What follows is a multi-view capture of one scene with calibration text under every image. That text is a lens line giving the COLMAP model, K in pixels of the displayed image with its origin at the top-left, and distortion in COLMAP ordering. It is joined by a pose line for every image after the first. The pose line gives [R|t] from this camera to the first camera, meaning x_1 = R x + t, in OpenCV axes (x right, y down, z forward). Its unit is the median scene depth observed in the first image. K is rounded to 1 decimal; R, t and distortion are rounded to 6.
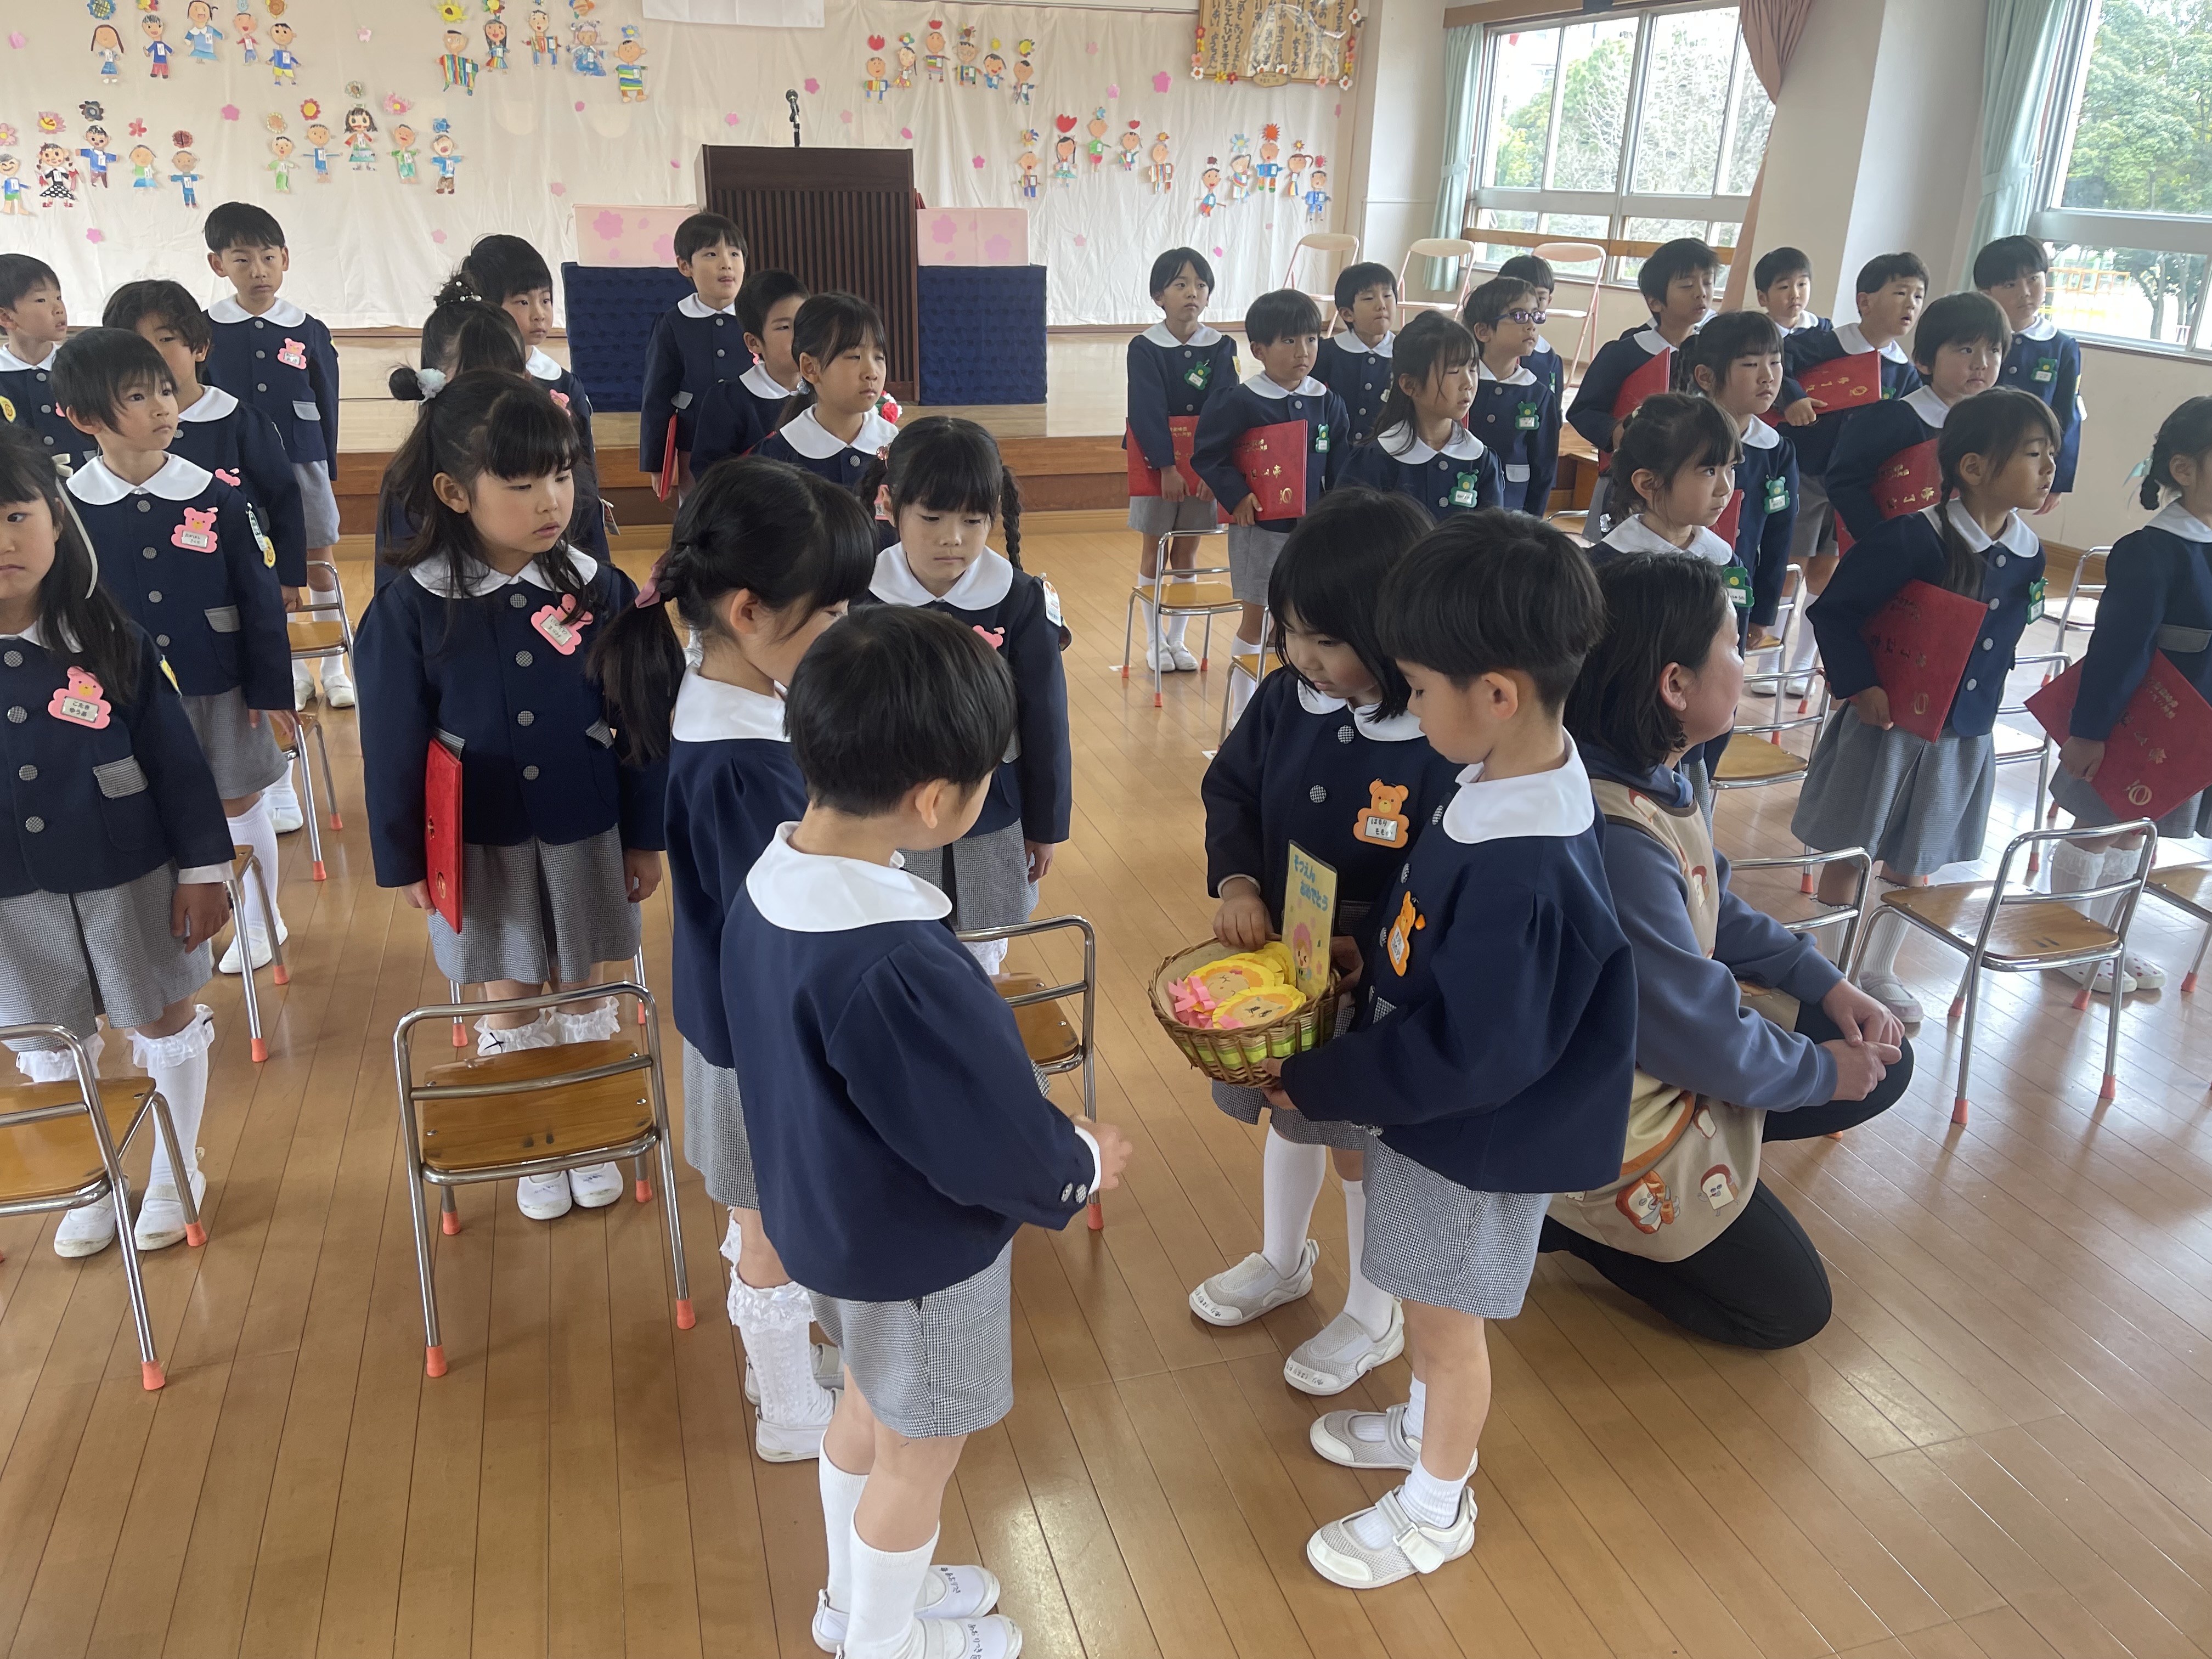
lens RADIAL K [[1680.8, 0, 1106.0], [0, 1680.8, 829.5], [0, 0, 1]] dist [0.075782, -0.099024]
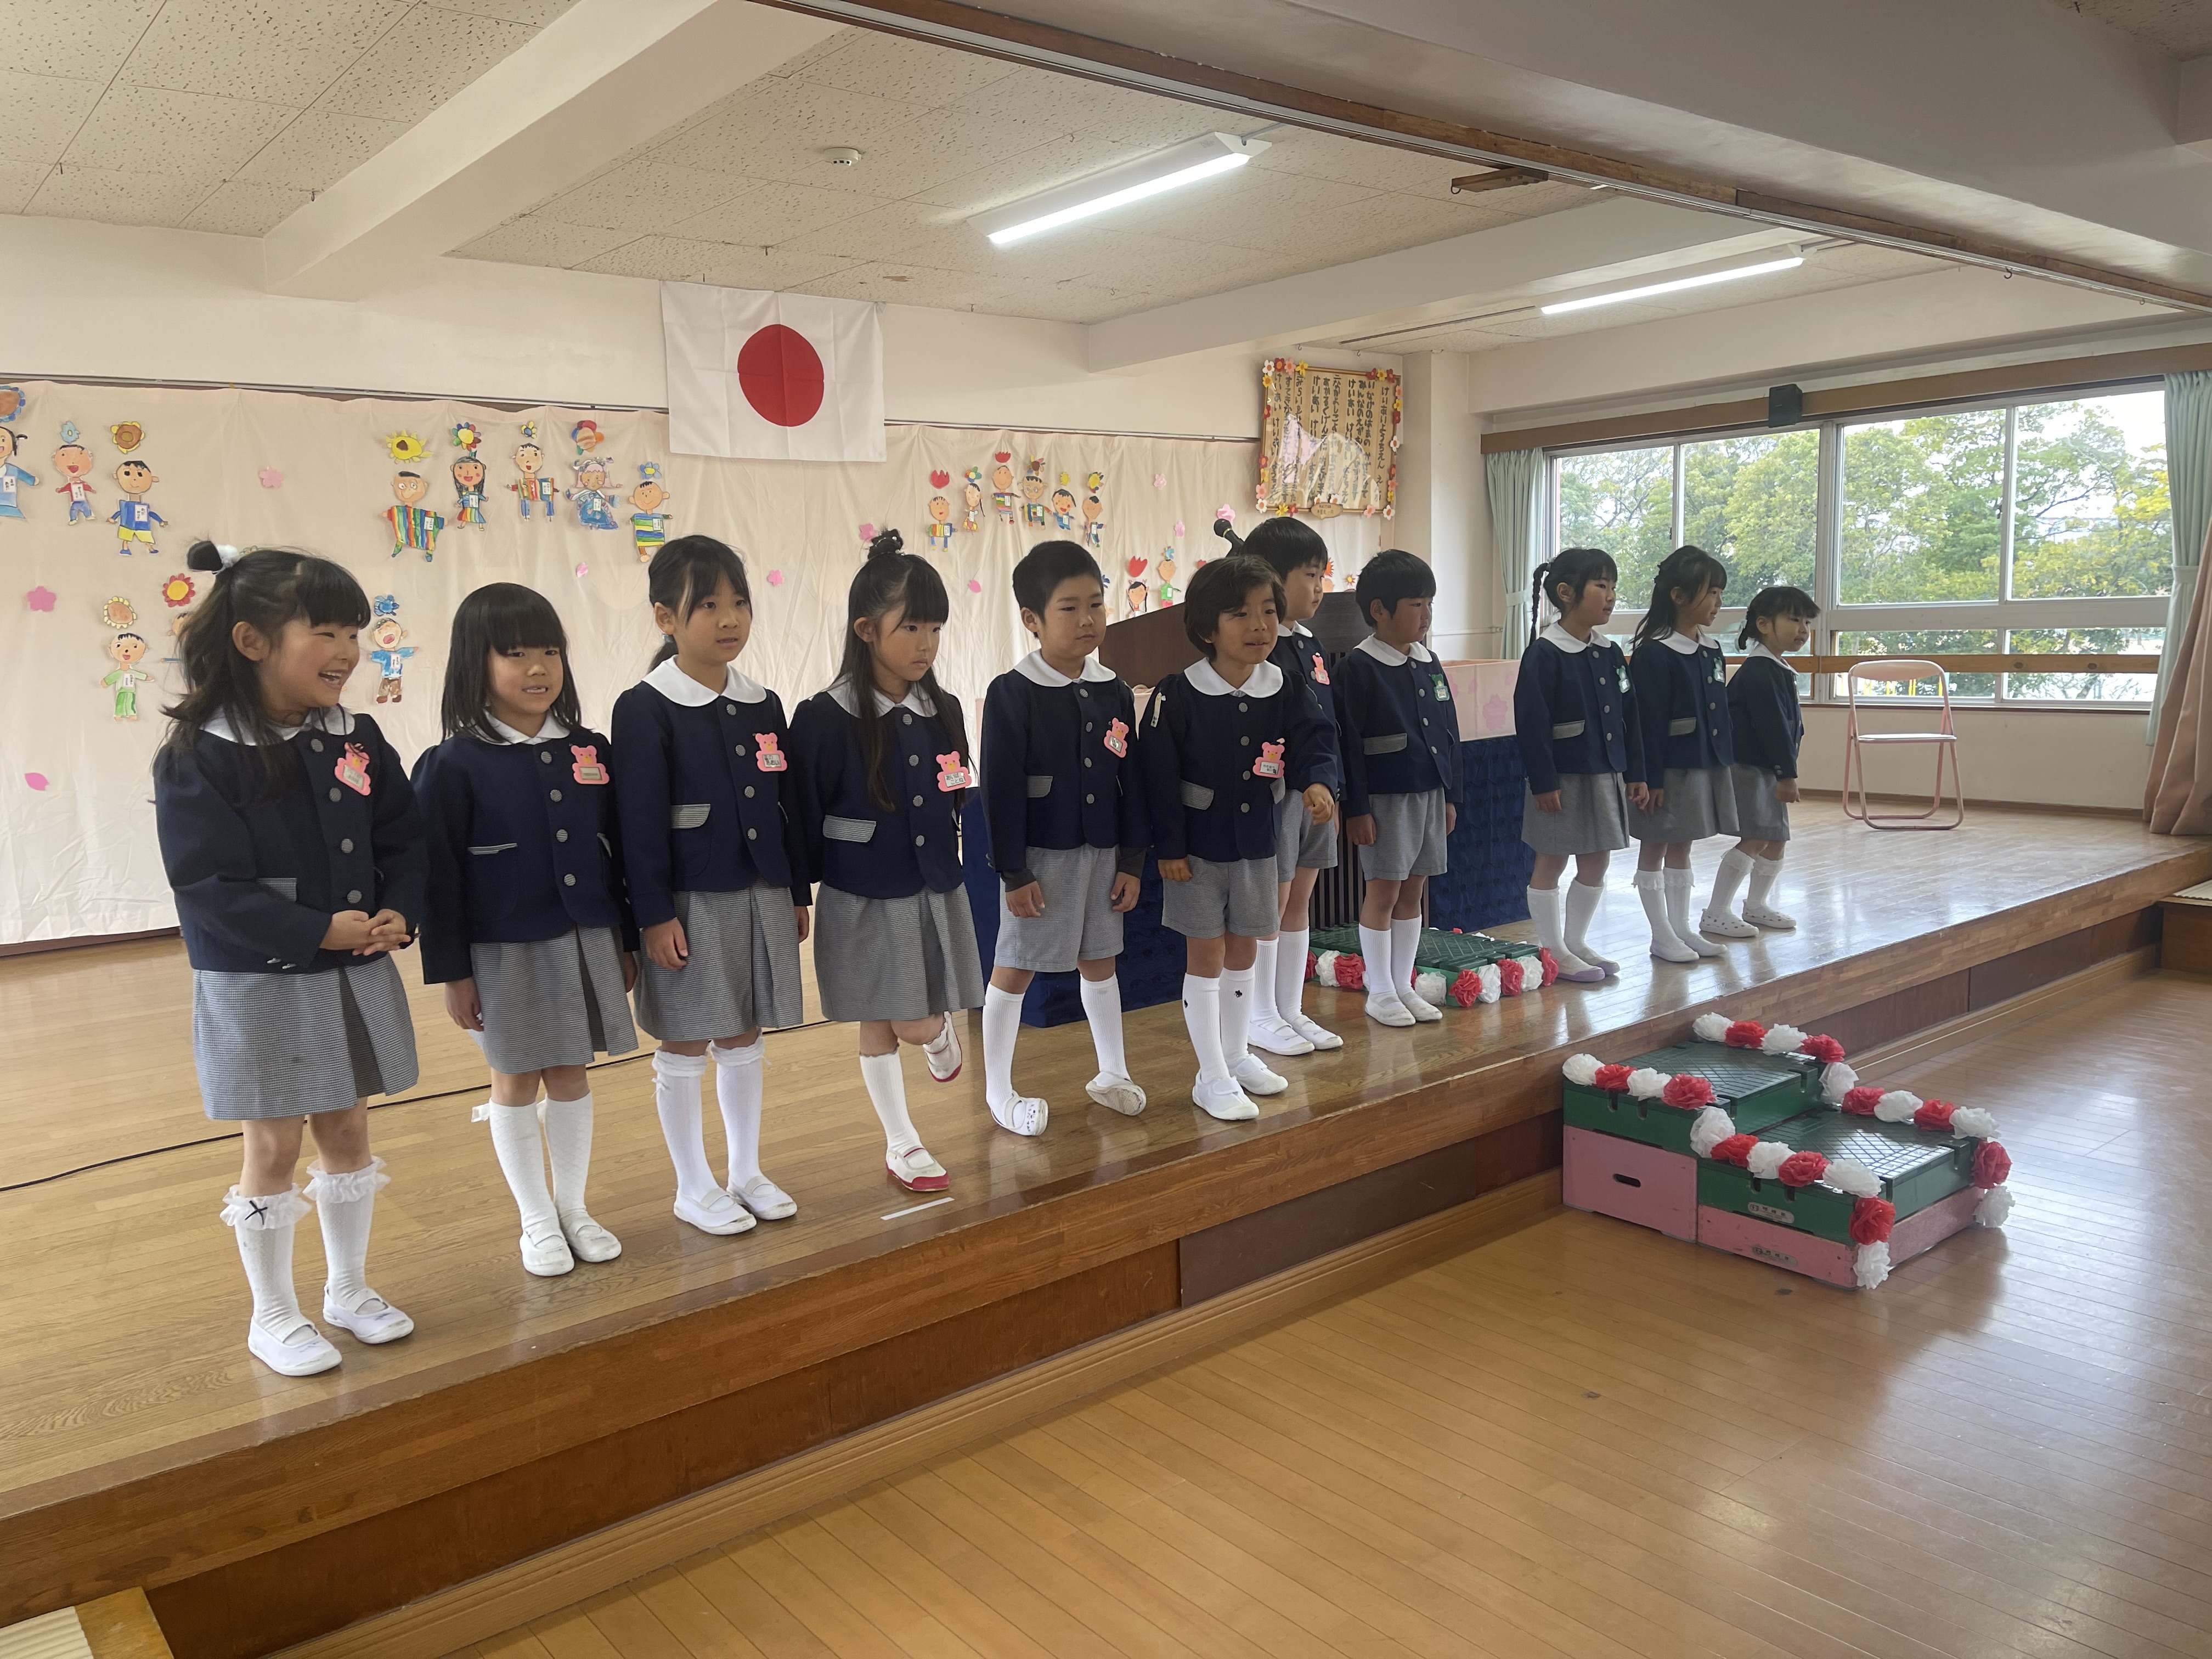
lens RADIAL K [[1652.1, 0, 1089.4], [0, 1652.1, 851.0], [0, 0, 1]] dist [0.074835, -0.170769]
pose [[0.926682, -0.103361, 0.361355, -0.352835], [0.183696, 0.963340, -0.195530, -0.134174], [-0.327897, 0.247574, 0.911696, 0.319534]]
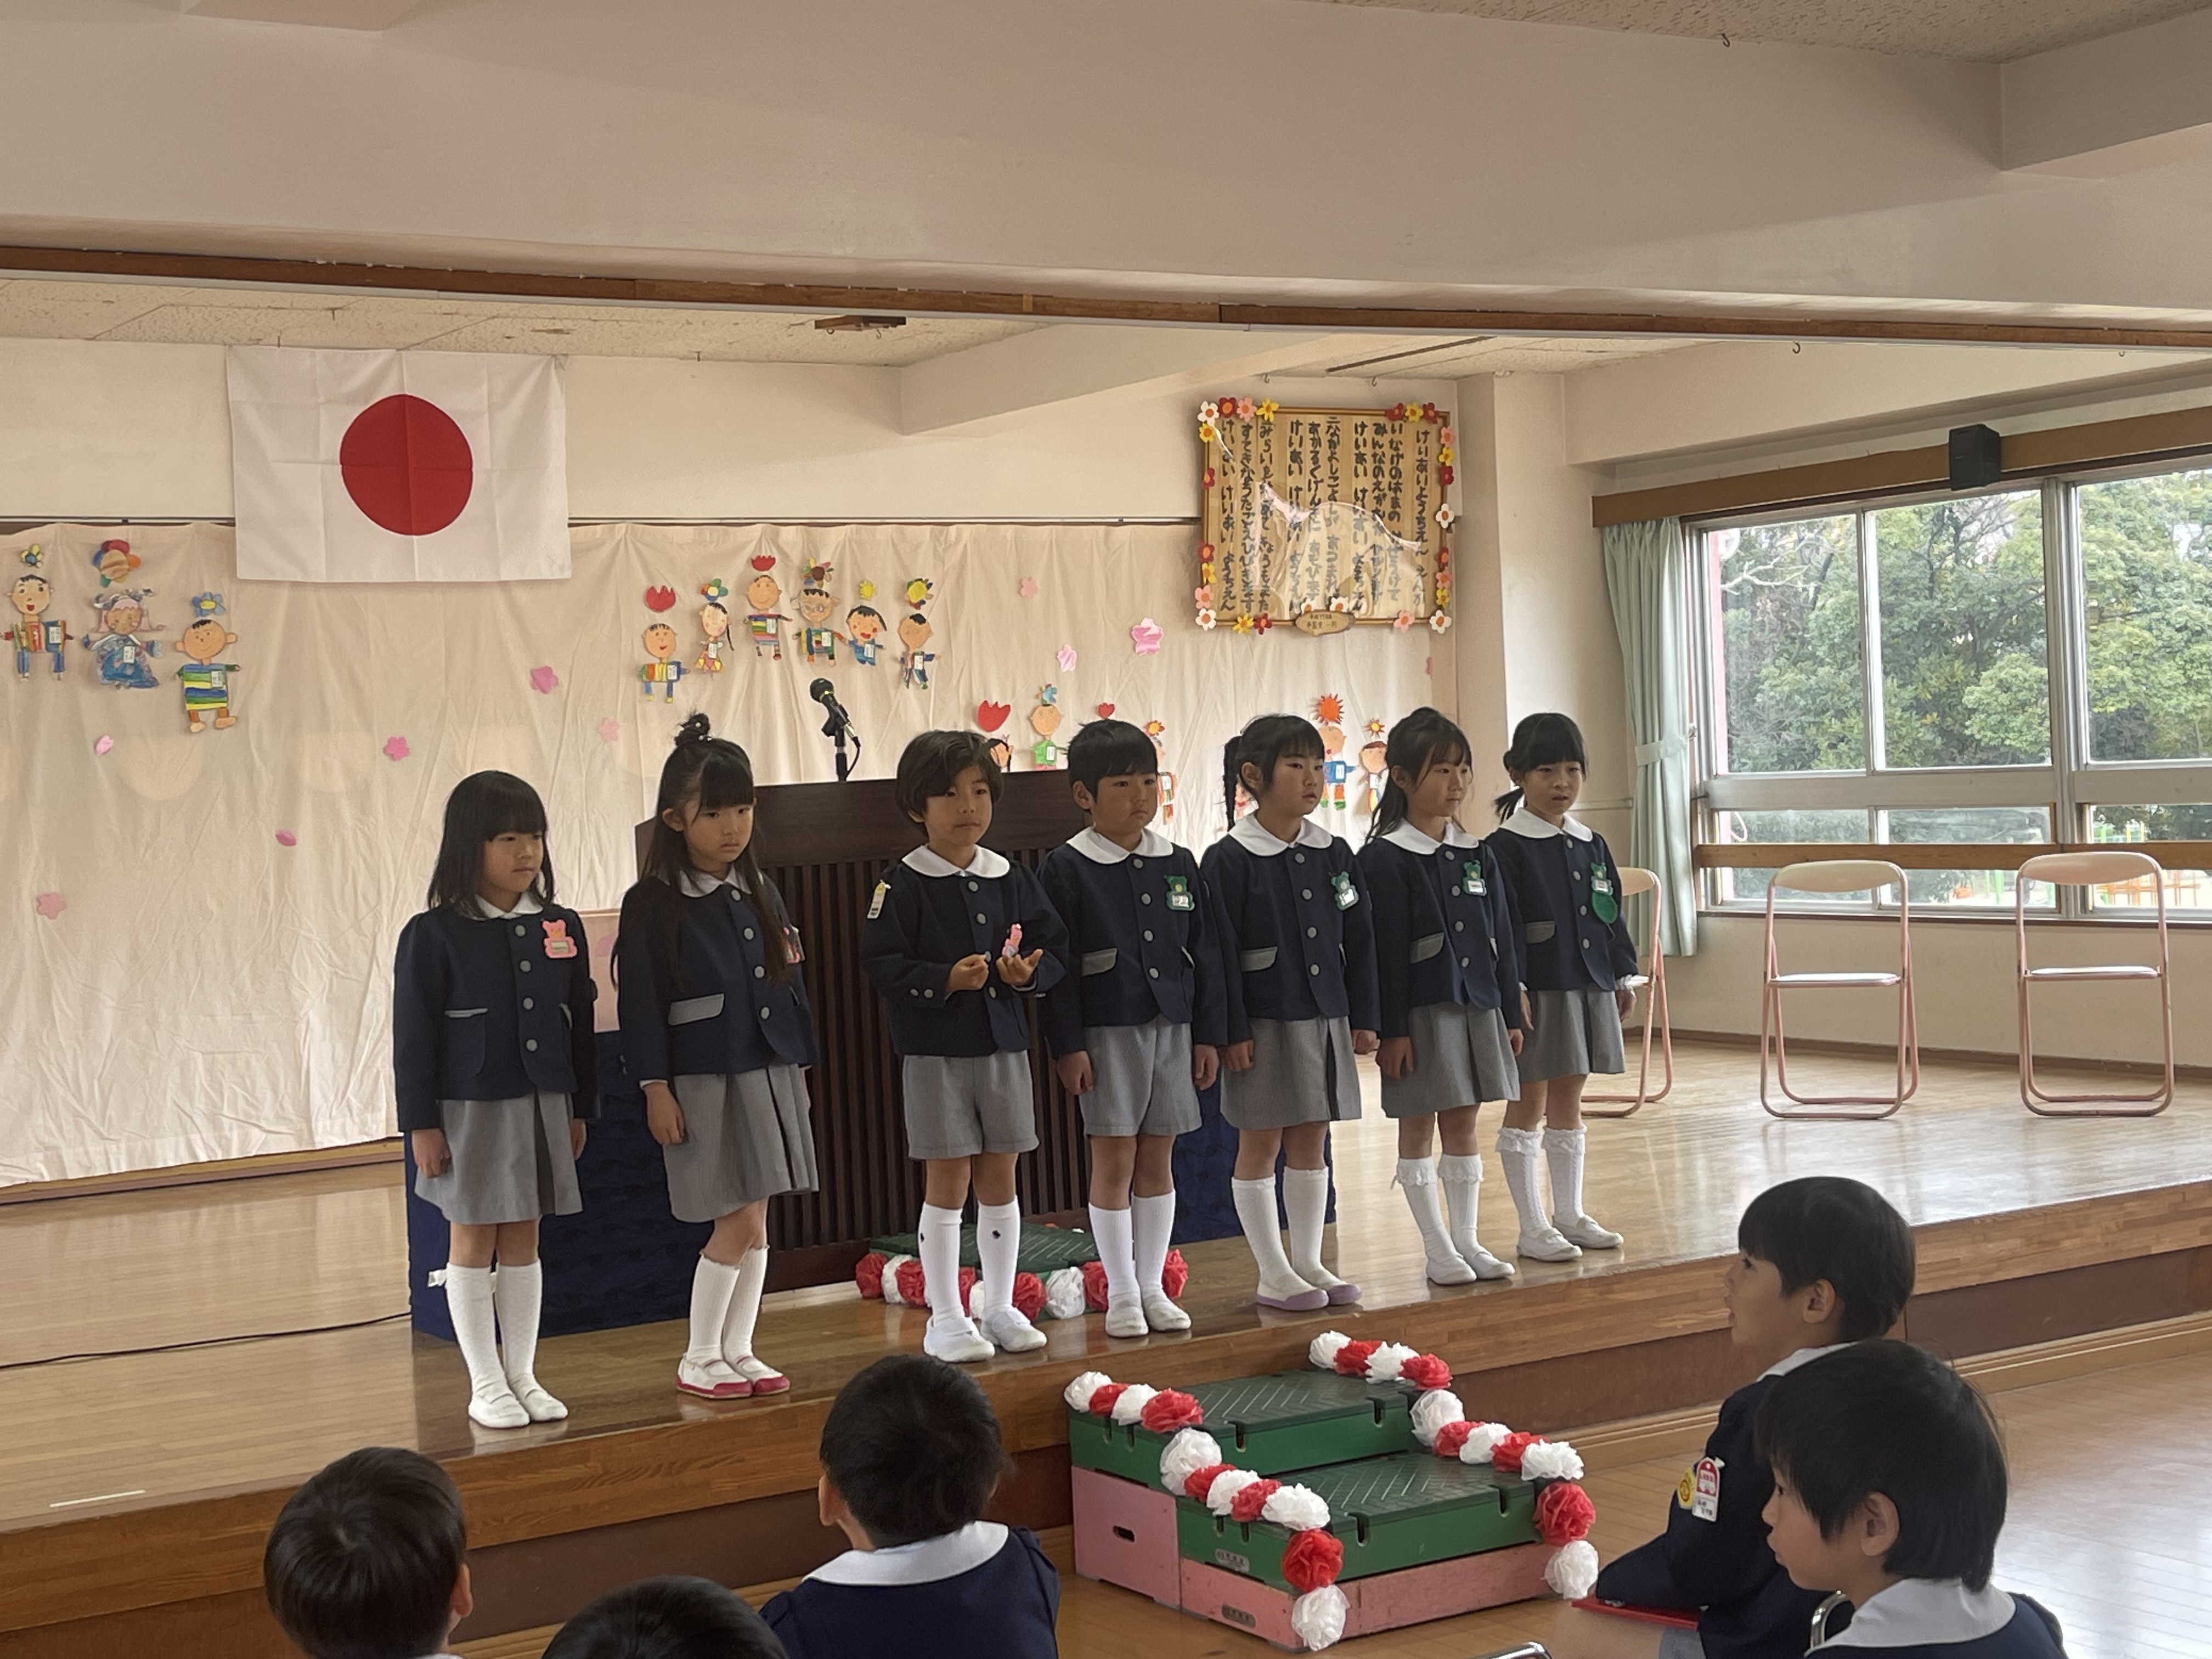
lens RADIAL K [[3204.1, 0, 1106.0], [0, 3204.1, 829.5], [0, 0, 1]] dist [0.134213, -0.479036]
pose [[0.964120, -0.070392, 0.255962, -0.254641], [0.155084, 0.931909, -0.327863, -0.045744], [-0.215455, 0.355795, 0.909390, 0.085705]]
